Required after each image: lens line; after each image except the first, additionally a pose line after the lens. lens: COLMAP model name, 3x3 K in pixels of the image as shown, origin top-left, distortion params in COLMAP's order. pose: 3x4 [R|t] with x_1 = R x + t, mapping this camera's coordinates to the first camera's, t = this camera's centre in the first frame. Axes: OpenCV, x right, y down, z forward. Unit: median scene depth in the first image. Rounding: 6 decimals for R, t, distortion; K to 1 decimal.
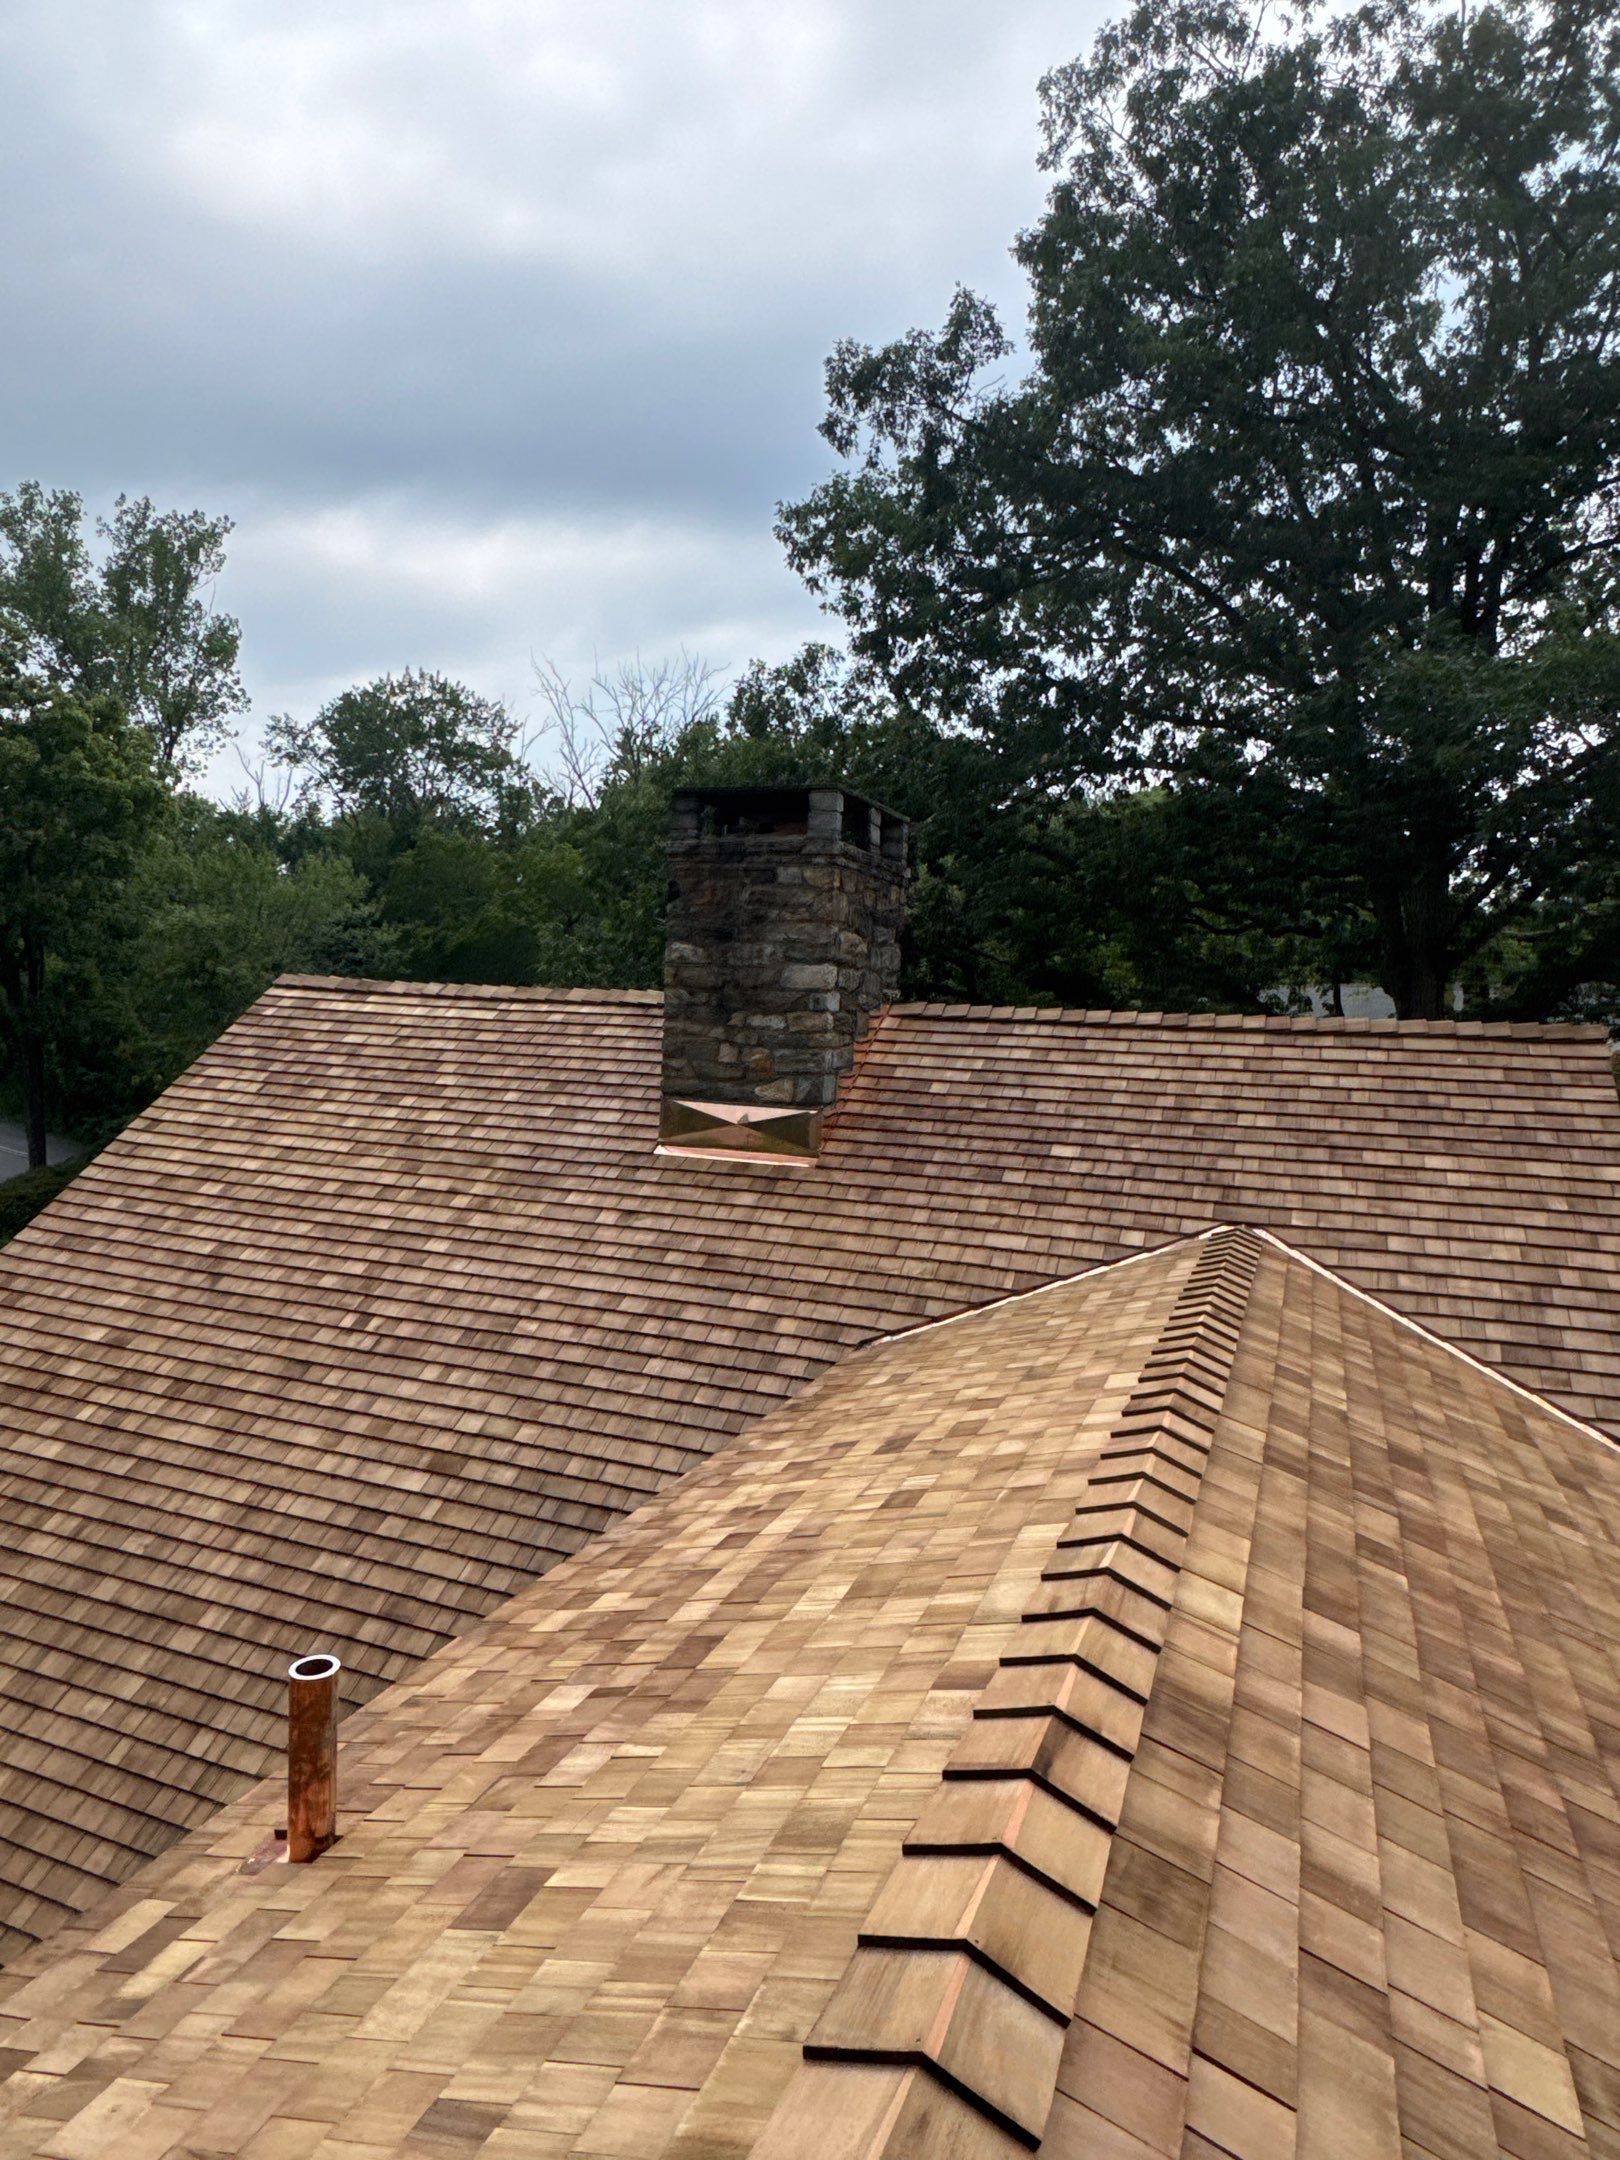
lens RADIAL K [[1271.0, 0, 808.5], [0, 1271.0, 1092.7], [0, 0, 1]] dist [-0.000605, -0.003146]
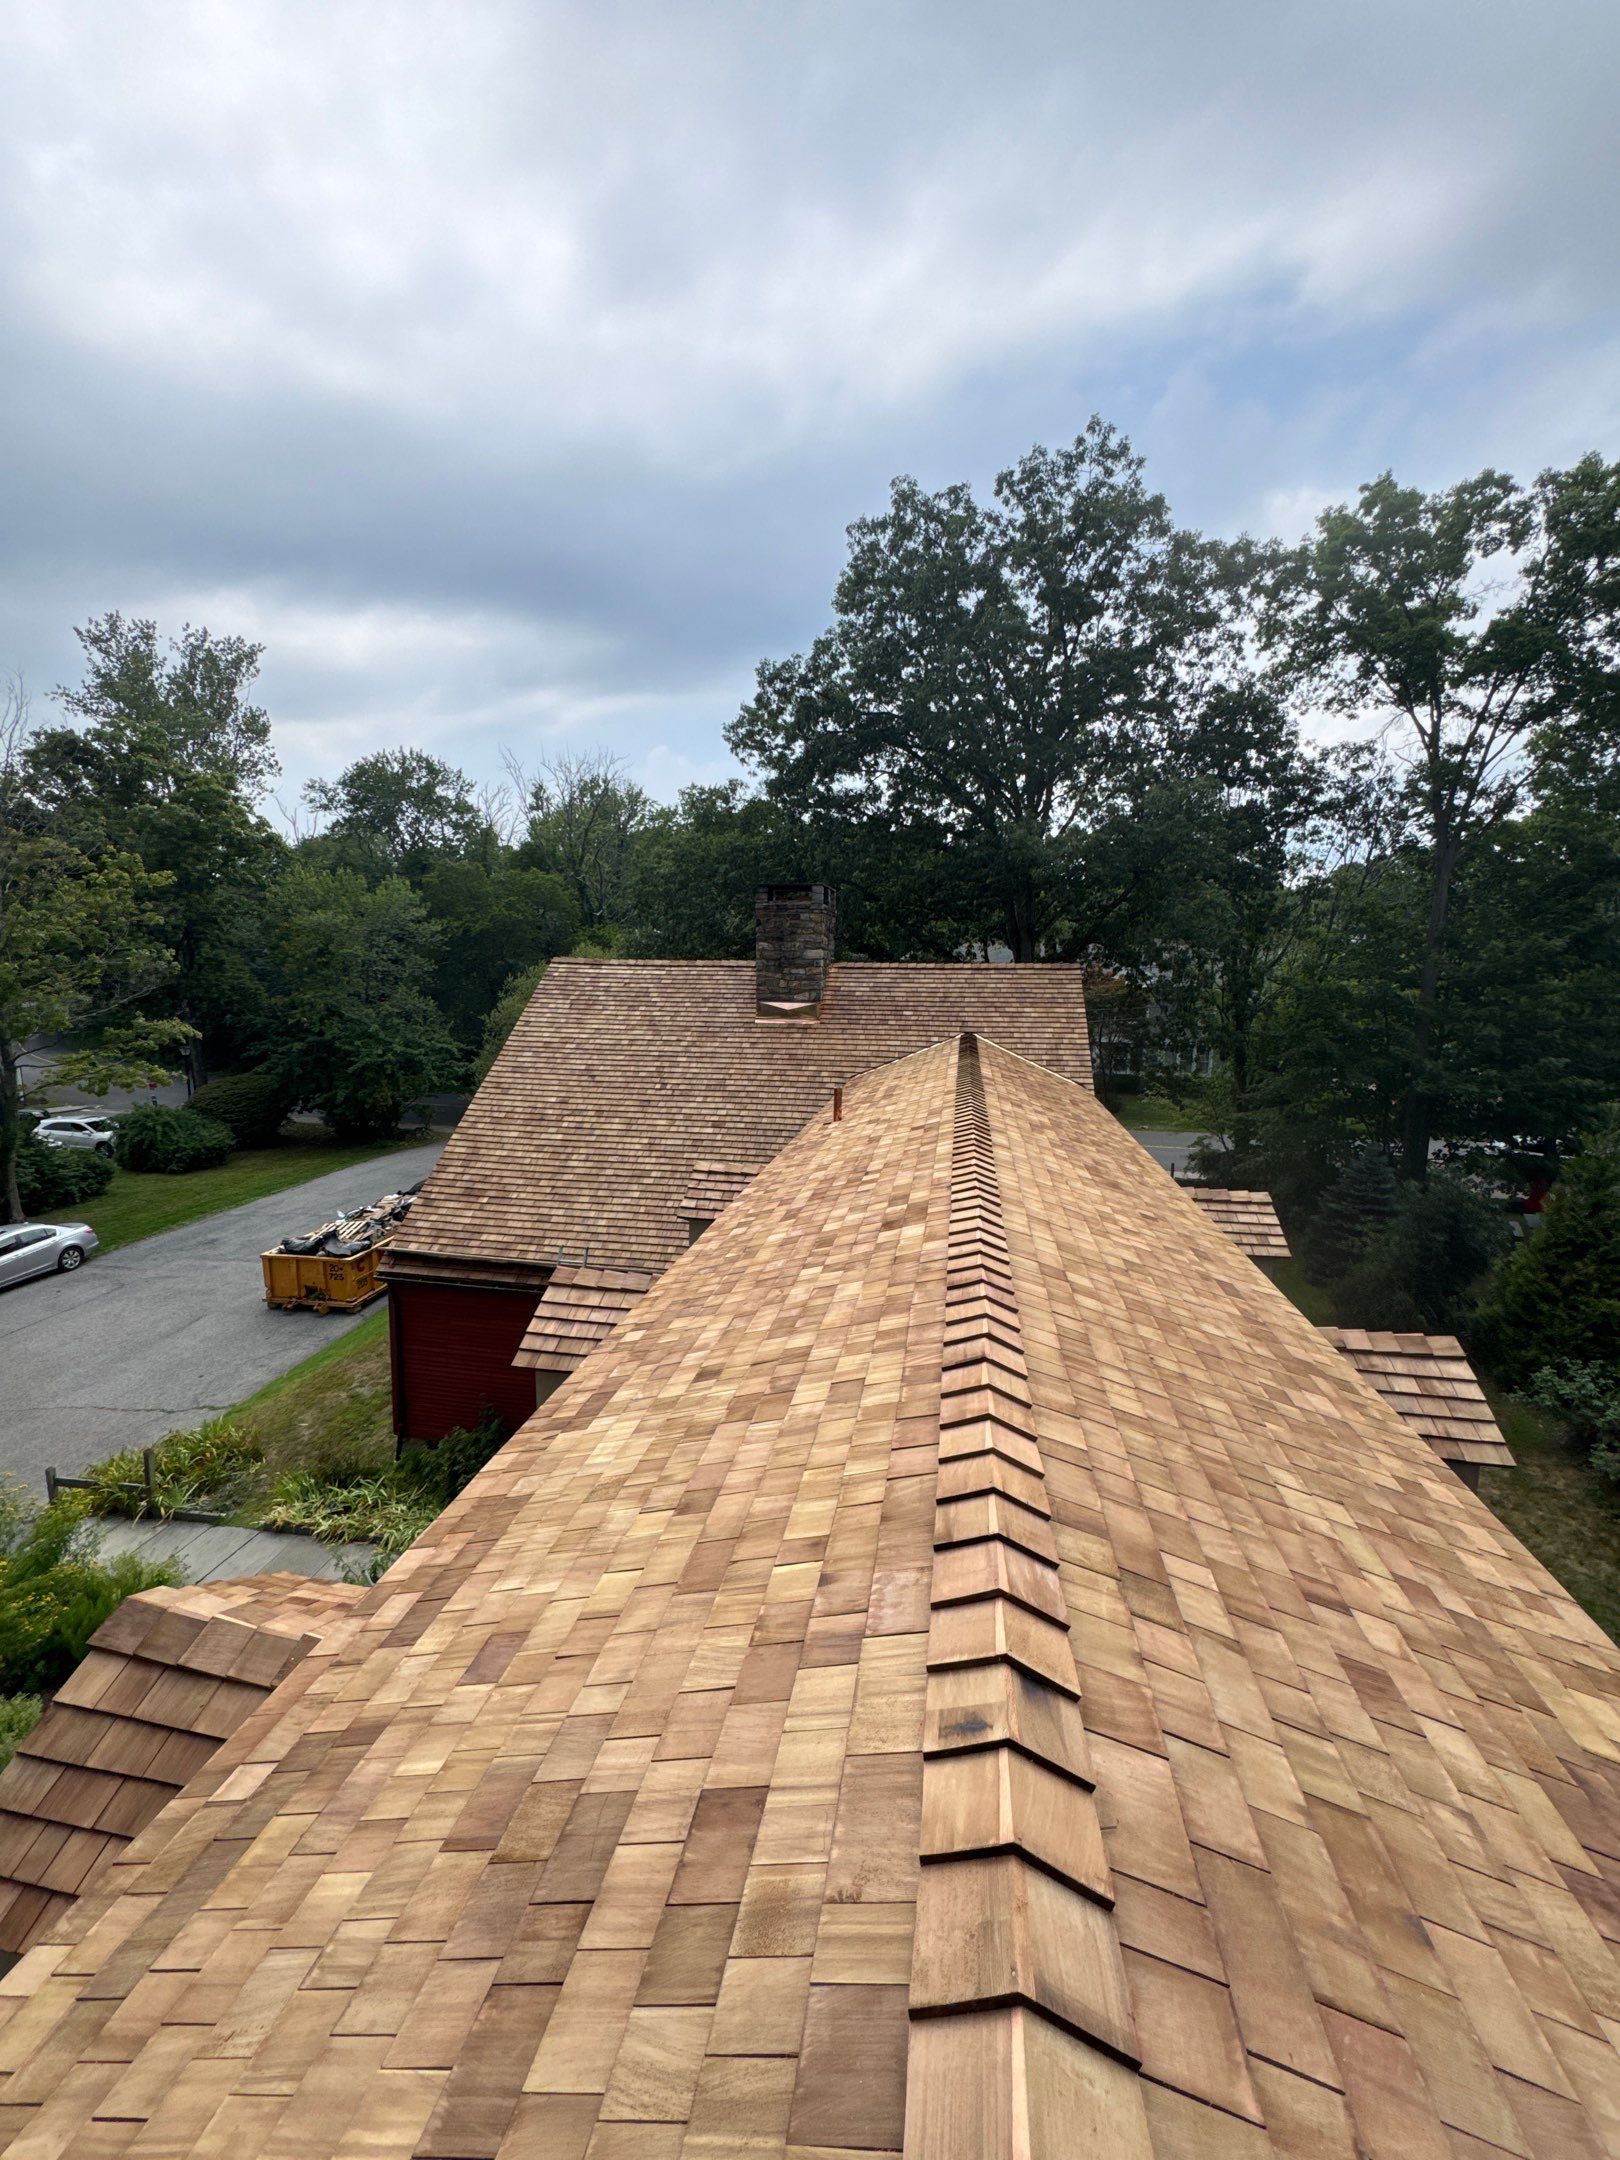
lens RADIAL K [[861.7, 0, 803.9], [0, 861.7, 1077.6], [0, 0, 1]] dist [-0.001783, 0.000145]
pose [[0.980713, -0.055456, 0.187420, -0.377302], [0.042840, 0.996577, 0.070710, 0.041305], [-0.190699, -0.061317, 0.979732, -0.818865]]
